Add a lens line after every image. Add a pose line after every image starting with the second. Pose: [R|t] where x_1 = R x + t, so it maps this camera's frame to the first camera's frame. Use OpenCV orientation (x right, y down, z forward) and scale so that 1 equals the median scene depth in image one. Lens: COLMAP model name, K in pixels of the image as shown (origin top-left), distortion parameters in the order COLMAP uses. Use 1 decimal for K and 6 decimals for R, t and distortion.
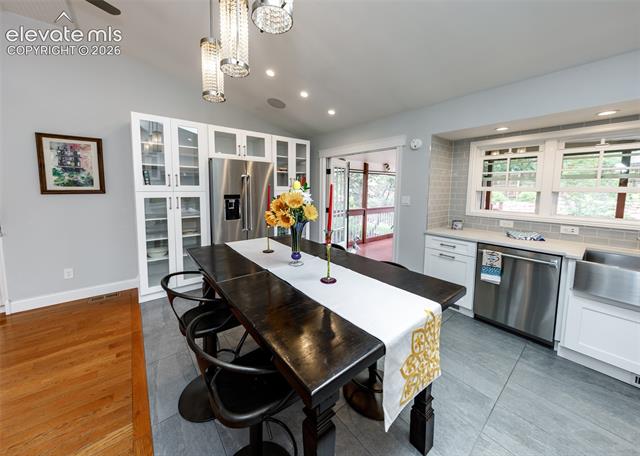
lens RADIAL K [[229.9, 0, 309.4], [0, 229.9, 205.1], [0, 0, 1]] dist [0.005146, 0.000259]
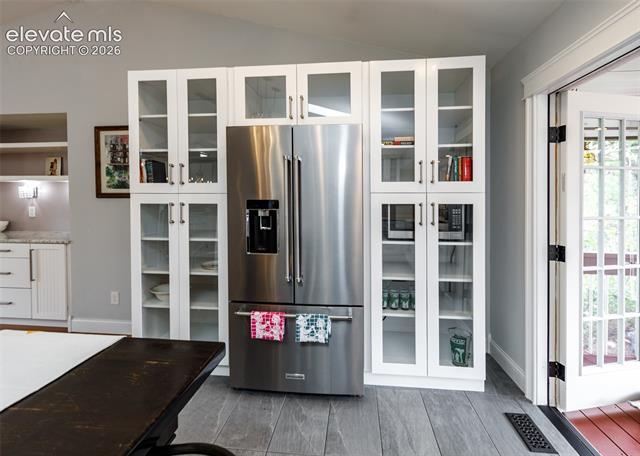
lens RADIAL K [[304.1, 0, 331.9], [0, 304.1, 203.0], [0, 0, 1]] dist [0.010262, -0.001690]
pose [[0.733353, 0.005932, -0.679823, 0.233705], [-0.050163, 0.997708, -0.045407, -0.021081], [0.677995, 0.067402, 0.731970, 0.758650]]
